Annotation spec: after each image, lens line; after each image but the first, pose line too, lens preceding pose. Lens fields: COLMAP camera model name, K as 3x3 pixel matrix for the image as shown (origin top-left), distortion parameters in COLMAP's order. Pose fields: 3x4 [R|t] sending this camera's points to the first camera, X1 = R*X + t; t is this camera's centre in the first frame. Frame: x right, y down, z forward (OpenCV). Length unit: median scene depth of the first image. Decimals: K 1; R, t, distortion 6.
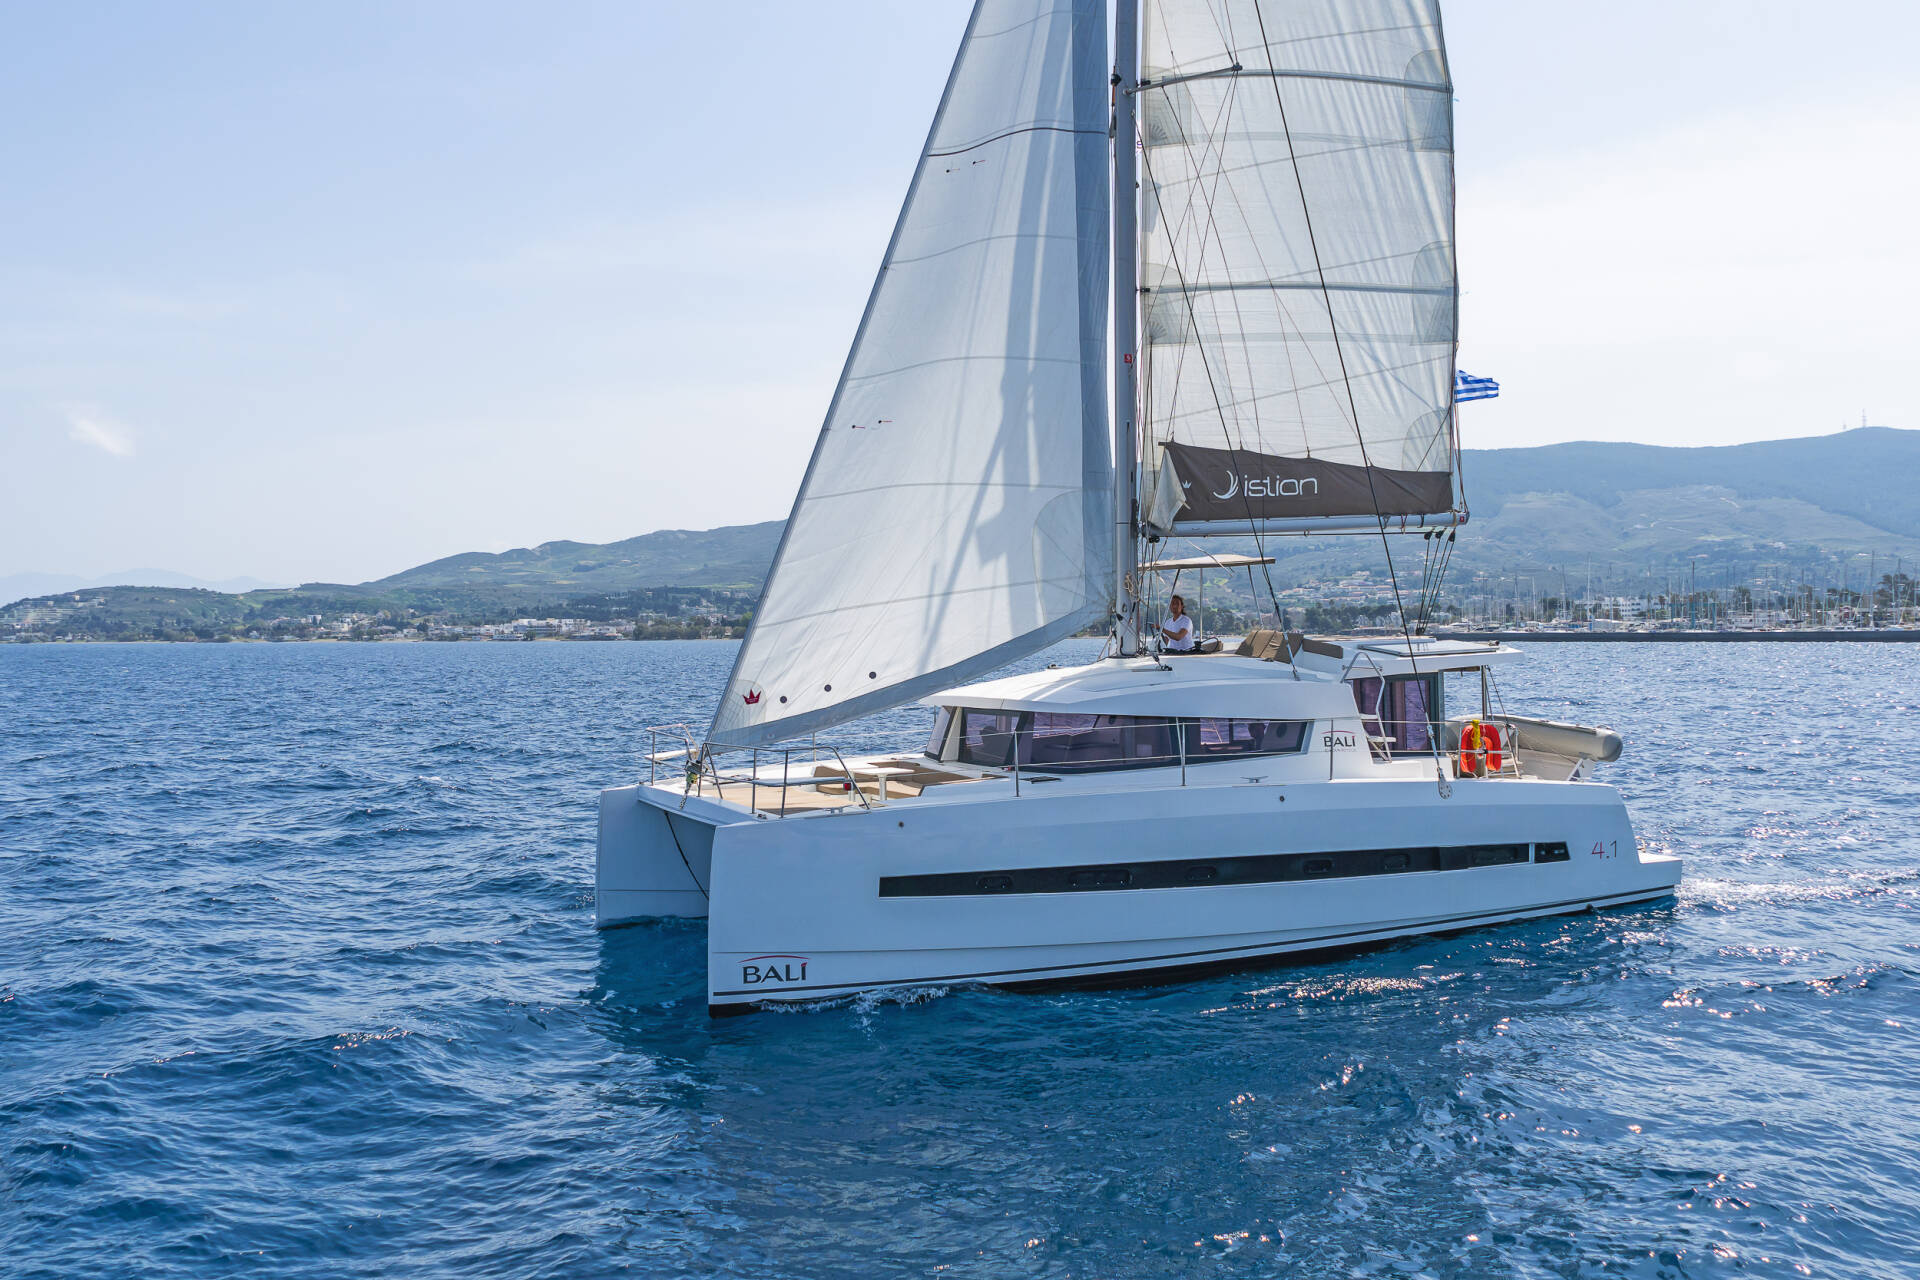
lens RADIAL K [[1762.1, 0, 955.7], [0, 1762.1, 633.0], [0, 0, 1]] dist [-0.014151, -0.007206]
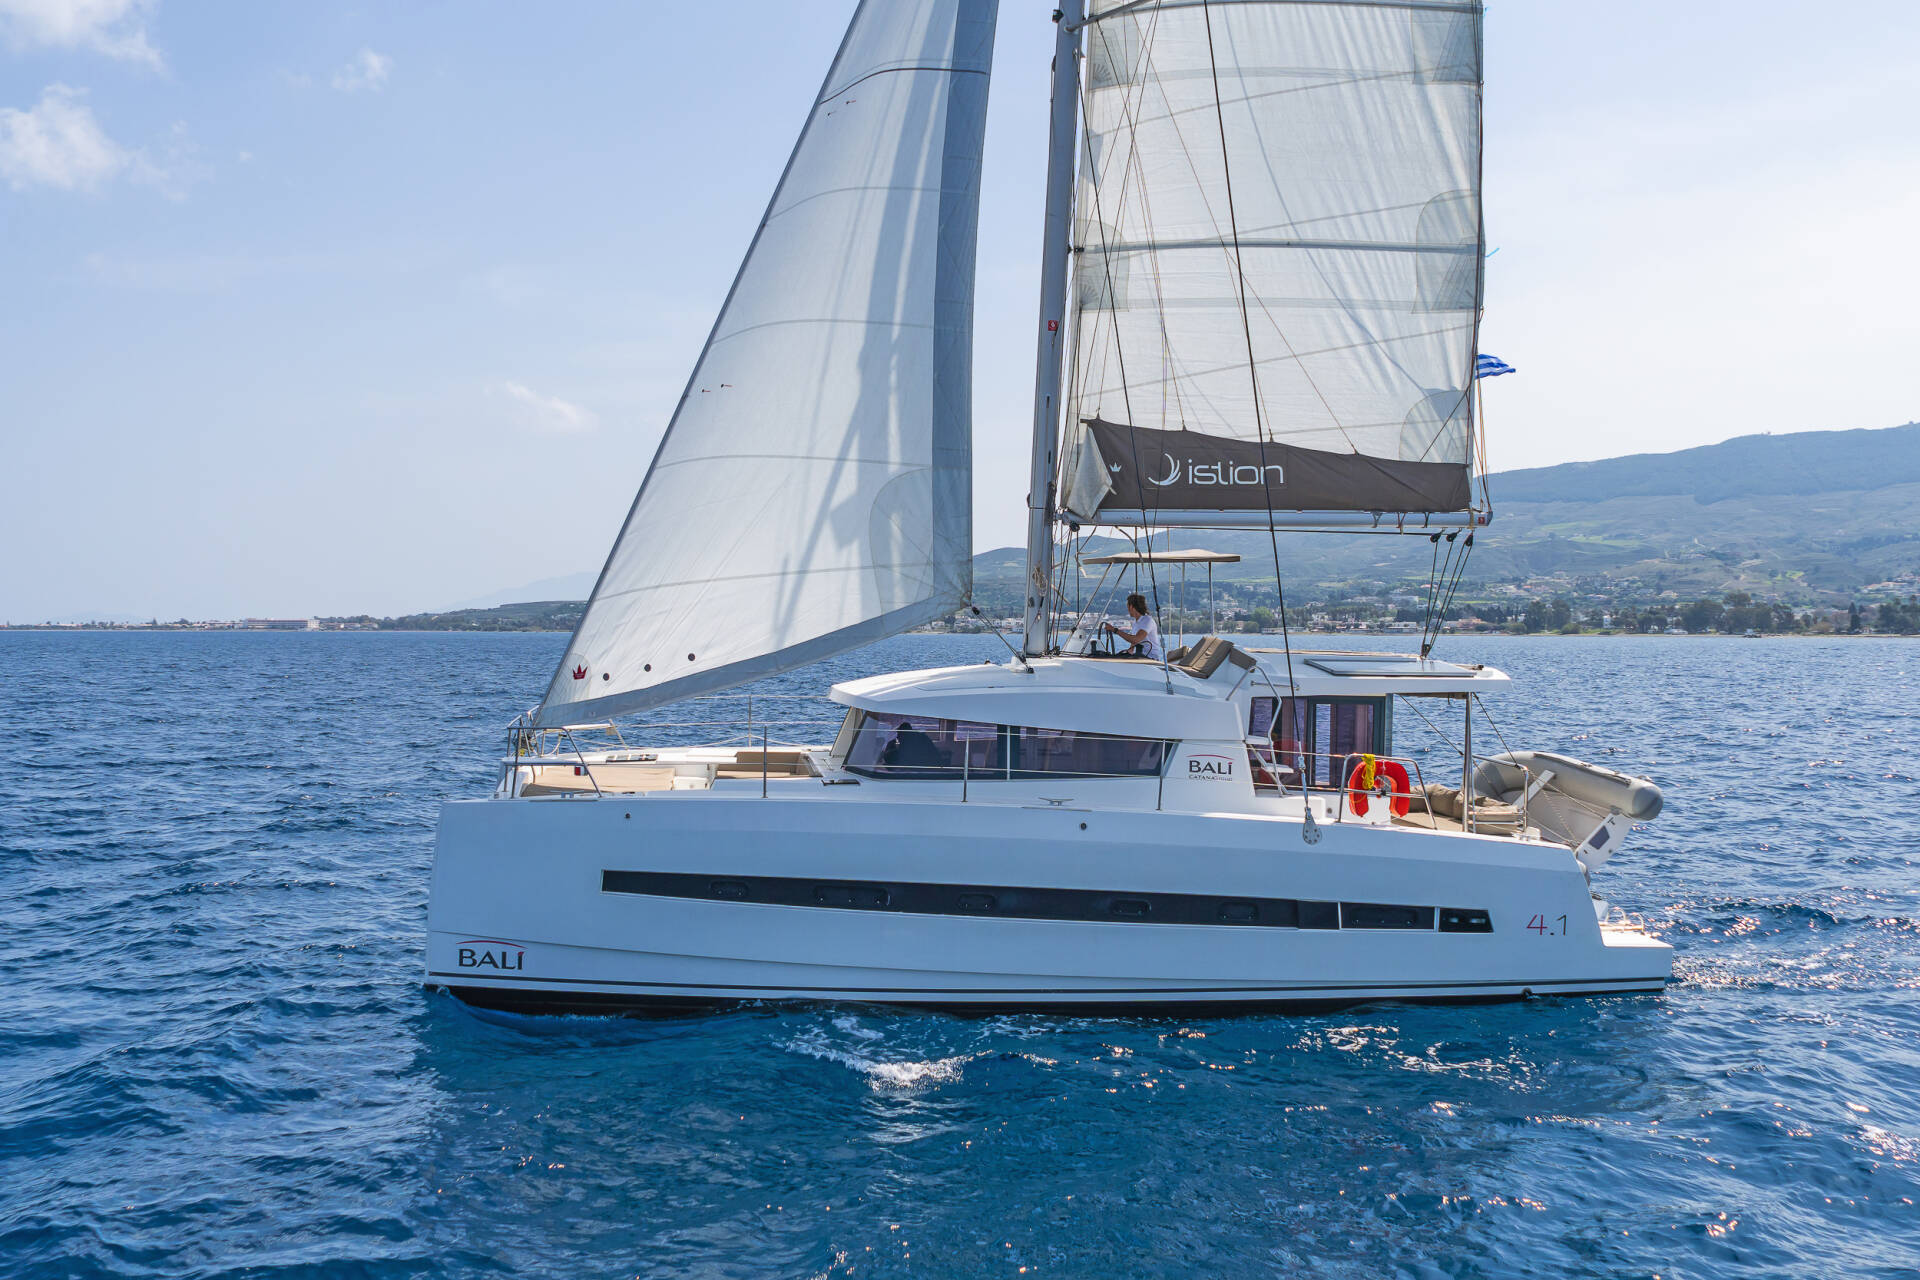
lens RADIAL K [[1762.1, 0, 955.7], [0, 1762.1, 633.0], [0, 0, 1]] dist [-0.014151, -0.007206]
pose [[0.952074, 0.056095, -0.300679, 0.332794], [-0.054226, 0.998422, 0.014563, -0.009623], [0.301021, 0.002440, 0.953614, 0.128175]]
